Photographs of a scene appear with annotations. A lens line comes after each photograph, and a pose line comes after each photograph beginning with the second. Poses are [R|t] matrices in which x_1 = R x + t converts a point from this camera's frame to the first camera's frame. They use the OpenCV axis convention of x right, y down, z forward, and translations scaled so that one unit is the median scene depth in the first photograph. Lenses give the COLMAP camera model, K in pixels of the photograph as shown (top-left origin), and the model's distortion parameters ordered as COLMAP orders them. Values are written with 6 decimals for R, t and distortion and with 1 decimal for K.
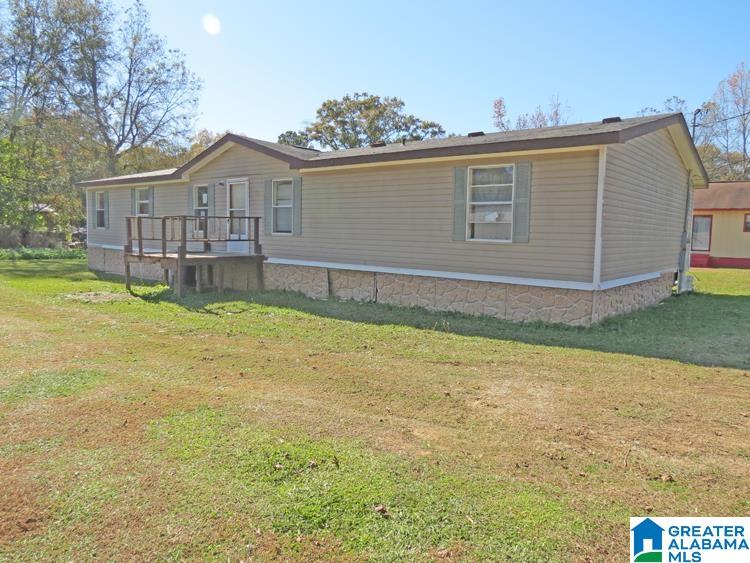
lens RADIAL K [[547.6, 0, 374.4], [0, 547.6, 279.9], [0, 0, 1]] dist [-0.013873, 0.000415]
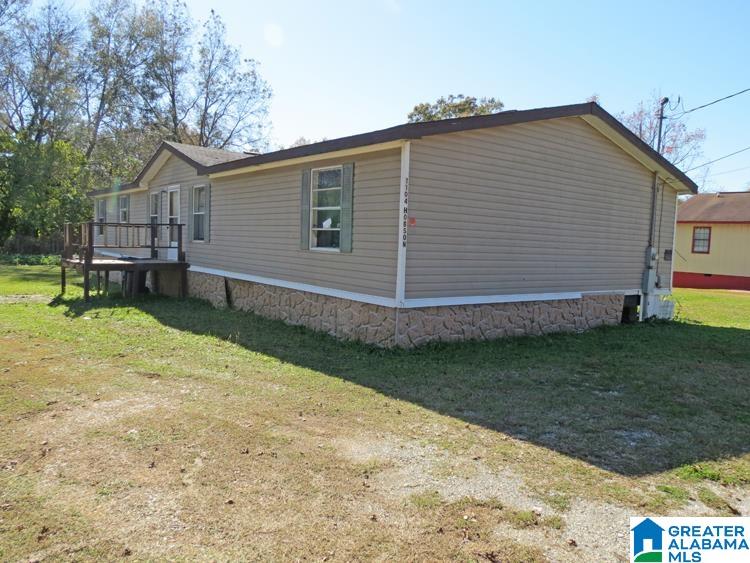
lens RADIAL K [[587.7, 0, 375.0], [0, 587.7, 285.7], [0, 0, 1]] dist [-0.025479, 0.006987]
pose [[0.974772, 0.030947, -0.221048, 0.346755], [-0.034926, 0.999290, -0.014112, -0.000901], [0.220455, 0.021477, 0.975161, 0.045564]]
